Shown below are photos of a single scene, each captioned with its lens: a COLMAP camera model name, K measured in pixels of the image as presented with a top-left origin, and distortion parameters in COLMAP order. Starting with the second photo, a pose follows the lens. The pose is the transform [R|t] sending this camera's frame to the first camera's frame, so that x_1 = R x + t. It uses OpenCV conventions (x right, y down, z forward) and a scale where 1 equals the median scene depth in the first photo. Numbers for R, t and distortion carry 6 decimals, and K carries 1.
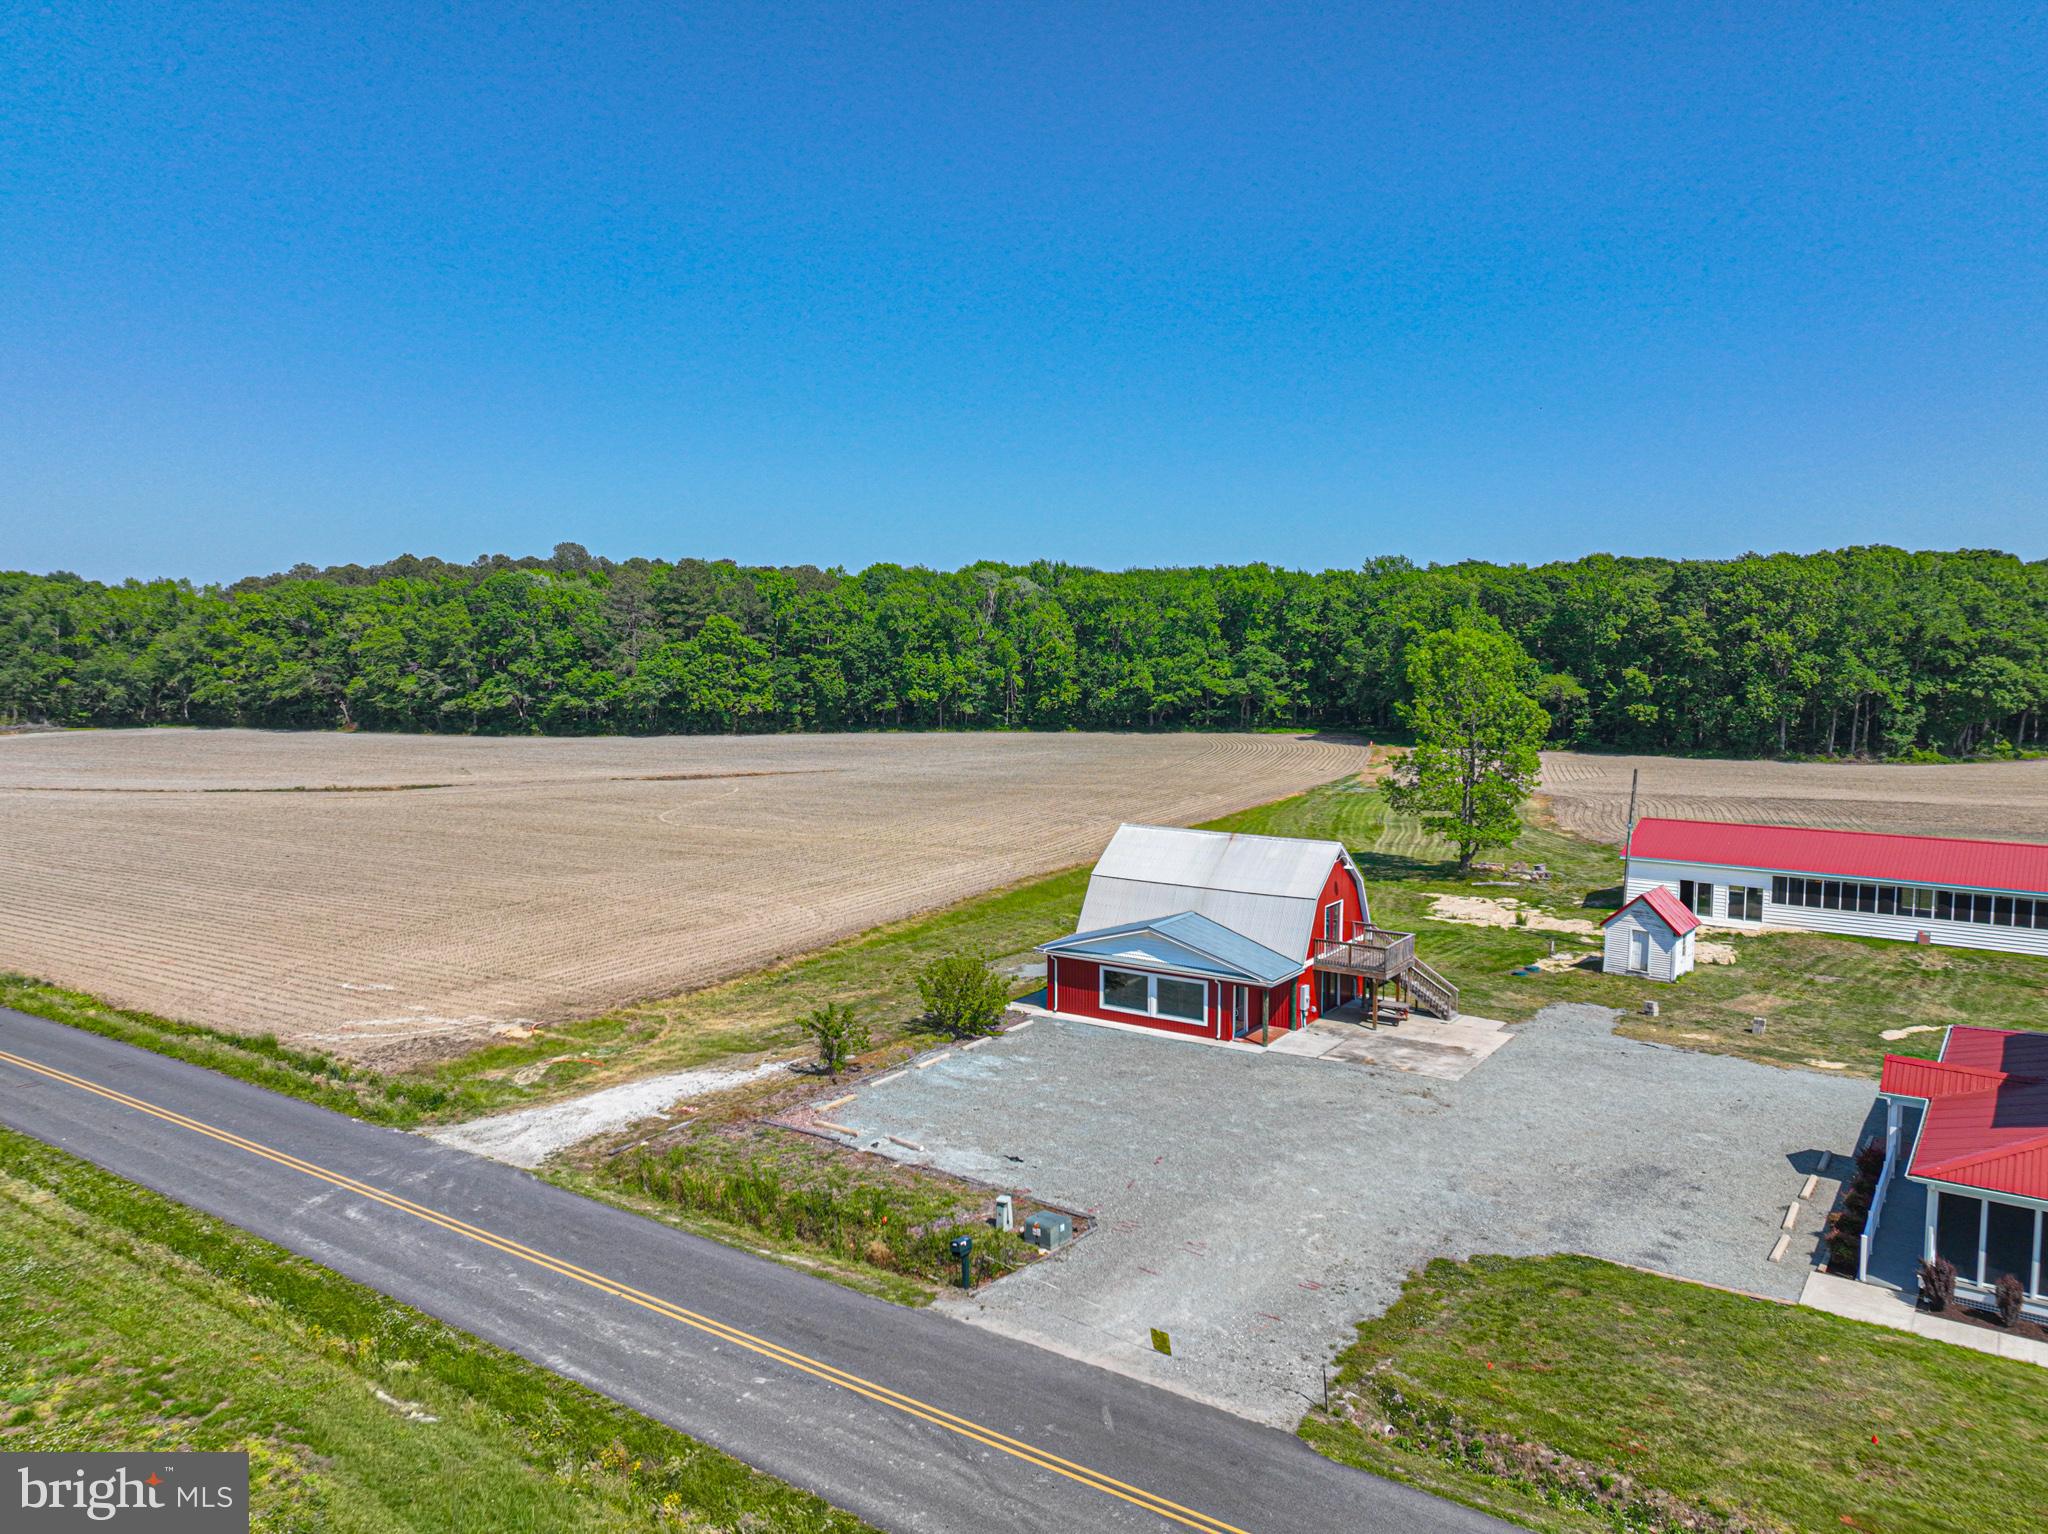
lens RADIAL K [[1454.3, 0, 1037.2], [0, 1454.3, 748.8], [0, 0, 1]] dist [-0.001755, 0.019504]
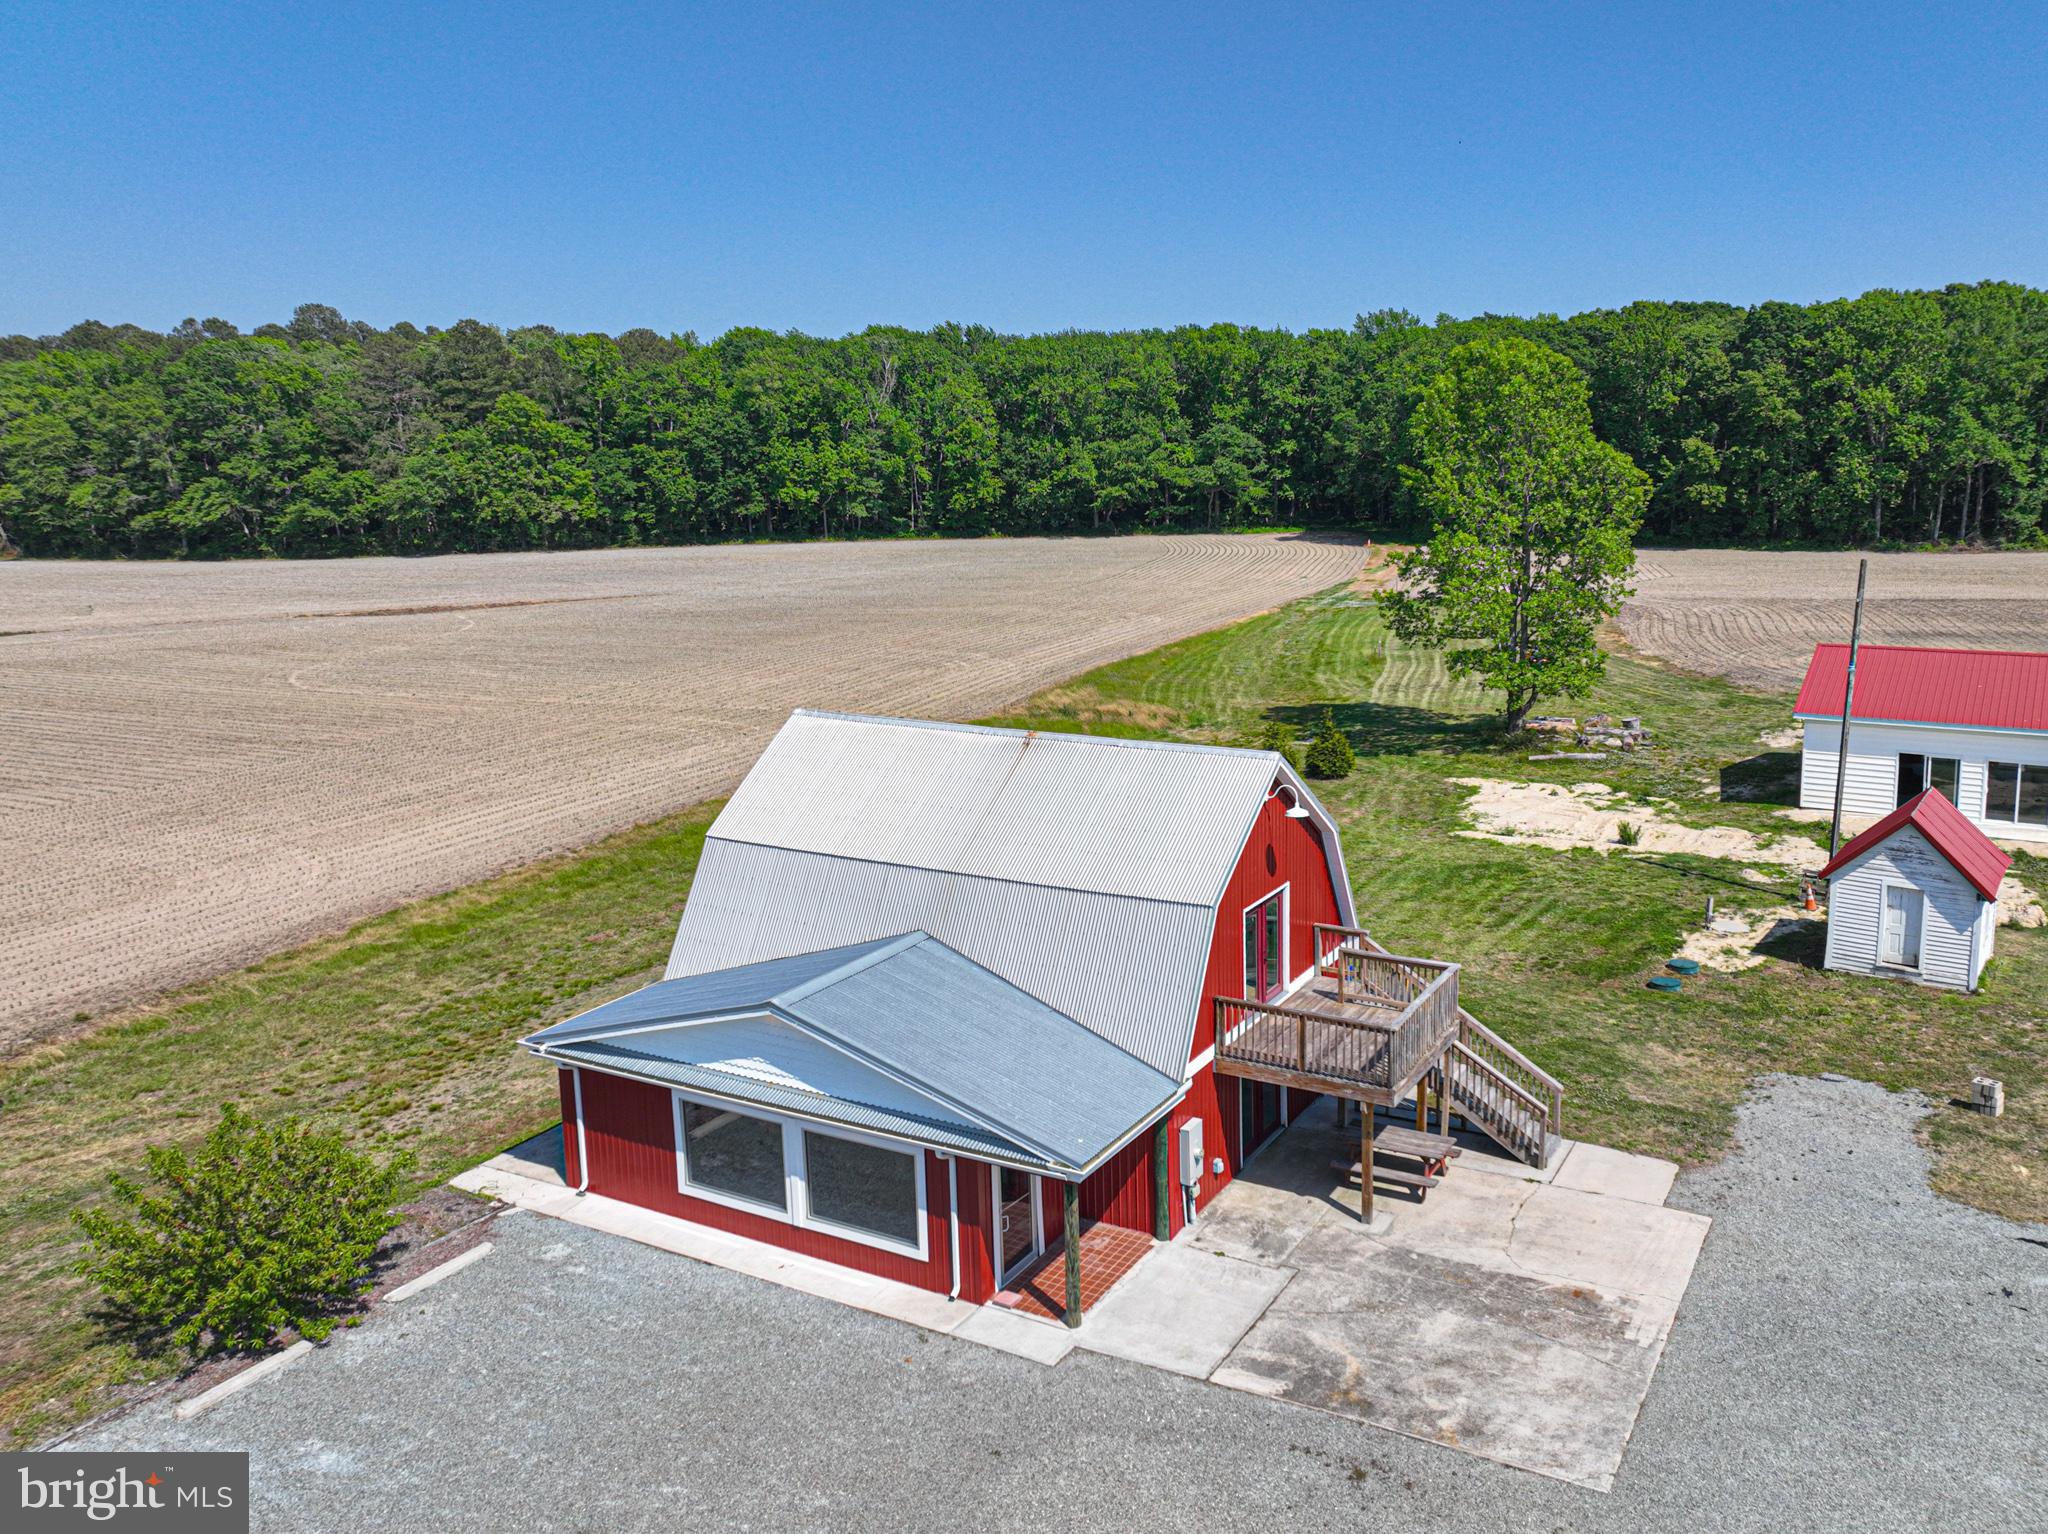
lens RADIAL K [[1591.7, 0, 1166.8], [0, 1591.7, 677.3], [0, 0, 1]] dist [0.004993, 0.006969]
pose [[0.994918, -0.031649, 0.095589, 0.043425], [0.024731, 0.997046, 0.072711, 0.003772], [-0.097608, -0.069977, 0.992762, 0.180230]]
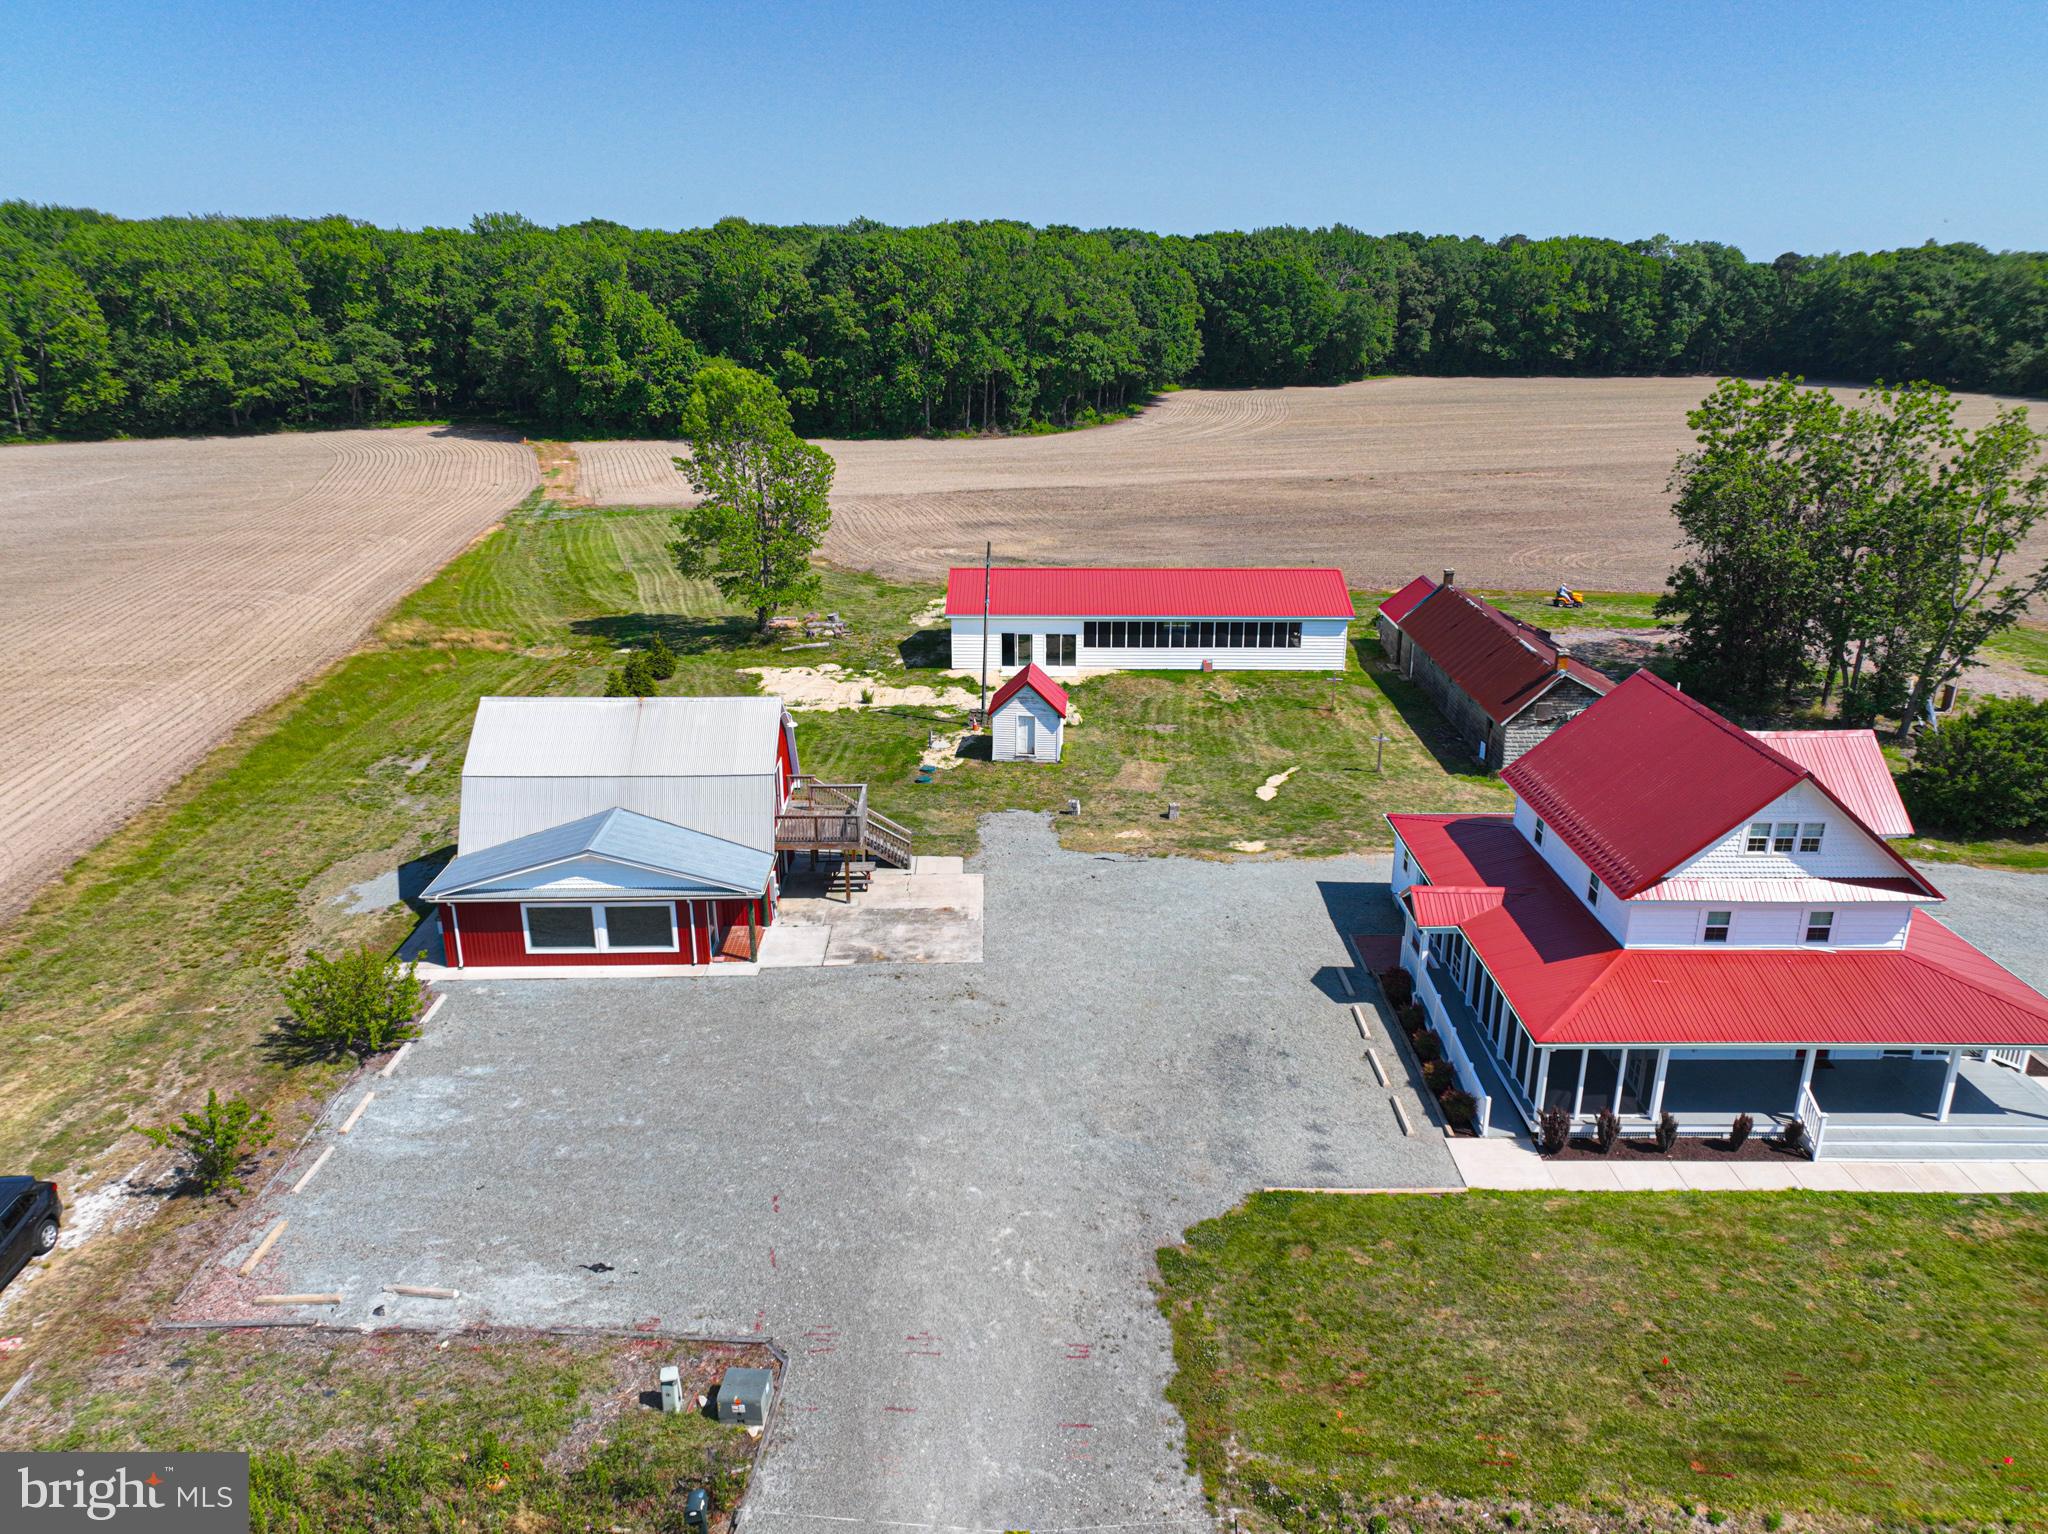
lens RADIAL K [[1454.3, 0, 1042.3], [0, 1454.3, 722.7], [0, 0, 1]] dist [-0.001755, 0.019504]
pose [[0.815869, -0.170213, 0.552617, -0.045731], [0.043362, 0.971012, 0.235064, -0.037323], [-0.576609, -0.167819, 0.799599, 0.071121]]
